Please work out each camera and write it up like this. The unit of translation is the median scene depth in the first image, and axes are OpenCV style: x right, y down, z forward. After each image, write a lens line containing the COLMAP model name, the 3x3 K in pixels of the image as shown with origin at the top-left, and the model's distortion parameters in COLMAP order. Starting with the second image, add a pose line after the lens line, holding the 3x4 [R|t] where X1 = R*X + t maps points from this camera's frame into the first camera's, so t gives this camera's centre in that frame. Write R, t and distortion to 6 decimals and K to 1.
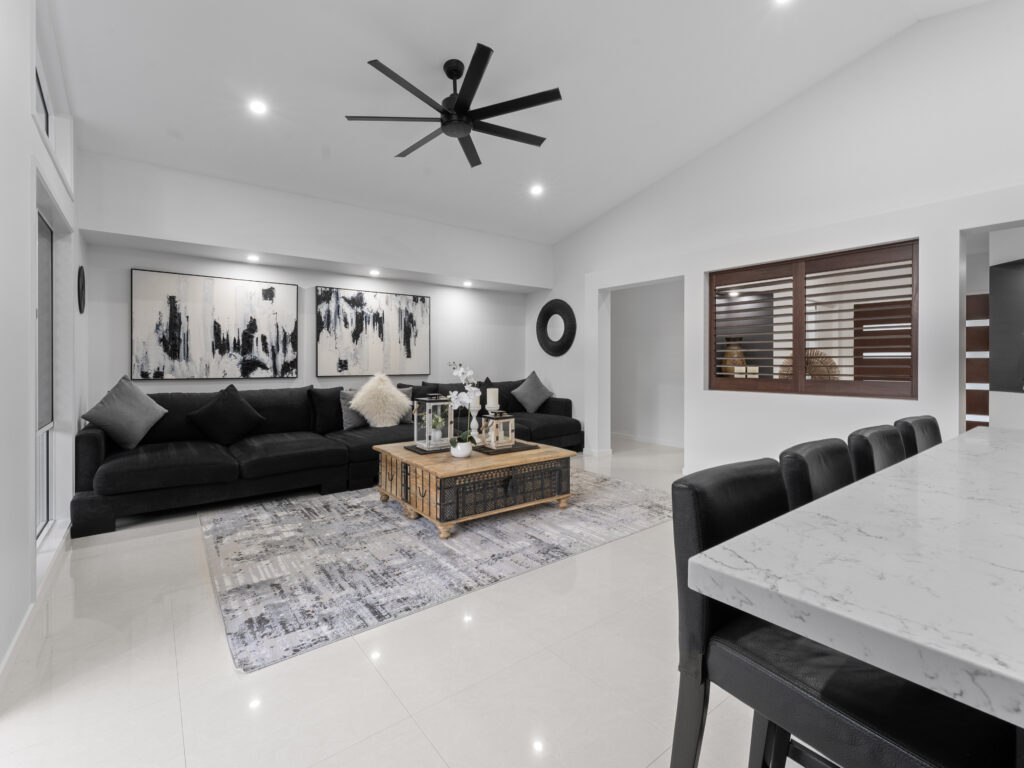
lens RADIAL K [[467.9, 0, 506.8], [0, 467.9, 366.1], [0, 0, 1]] dist [-0.000266, 0.000045]
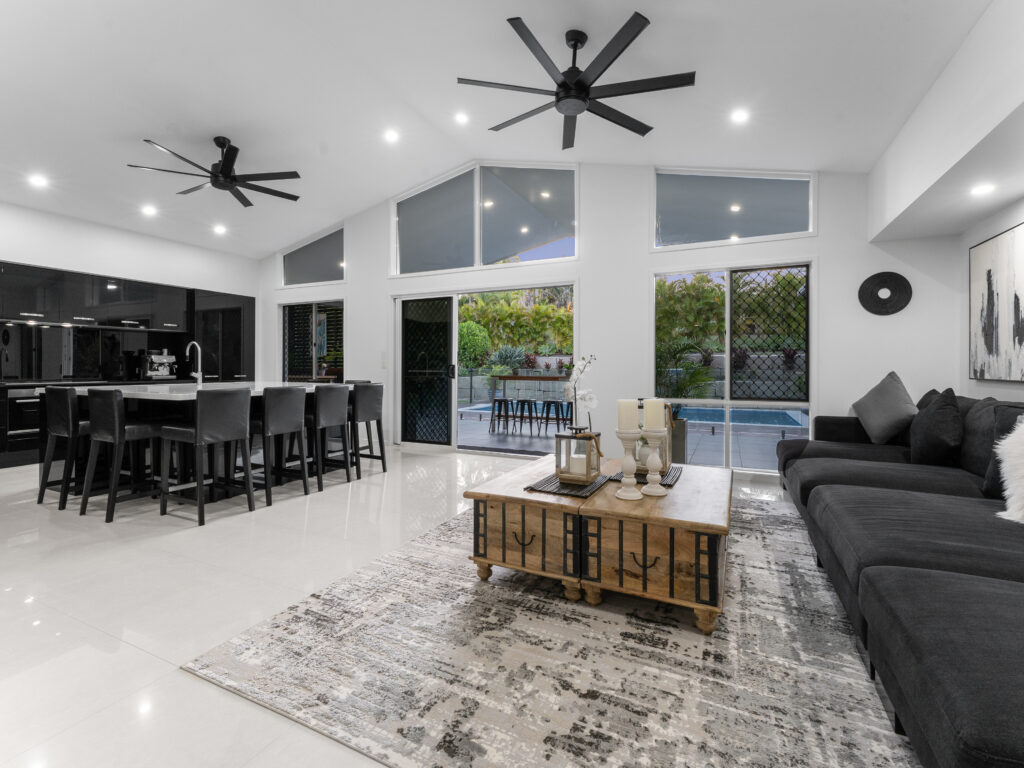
lens RADIAL K [[467.9, 0, 506.8], [0, 467.9, 366.1], [0, 0, 1]] dist [-0.000266, 0.000045]
pose [[-0.892576, 0.000238, -0.450898, 0.284543], [-0.001036, 0.999996, 0.002579, 0.004057], [0.450897, 0.002769, -0.892572, 1.162109]]
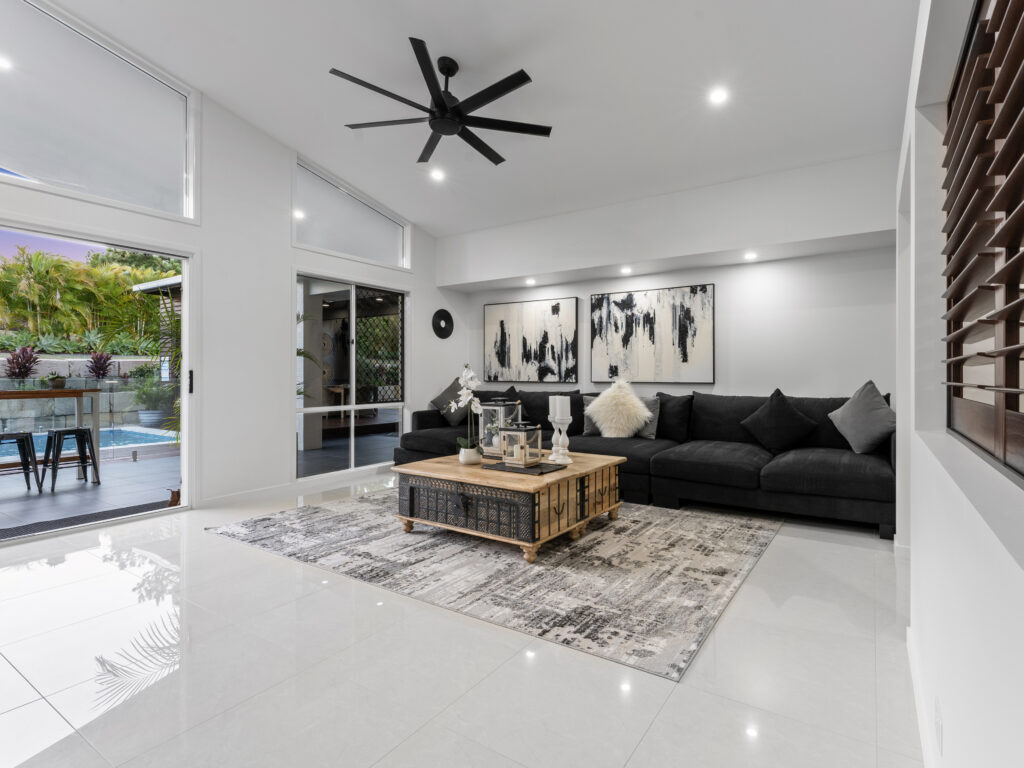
lens RADIAL K [[508.7, 0, 562.7], [0, 508.7, 374.8], [0, 0, 1]] dist [-0.000017, -0.000110]
pose [[0.361439, 0.001195, -0.932395, 0.643755], [-0.006884, 0.999975, -0.001387, 0.008387], [0.932370, 0.006920, 0.361438, 0.551744]]
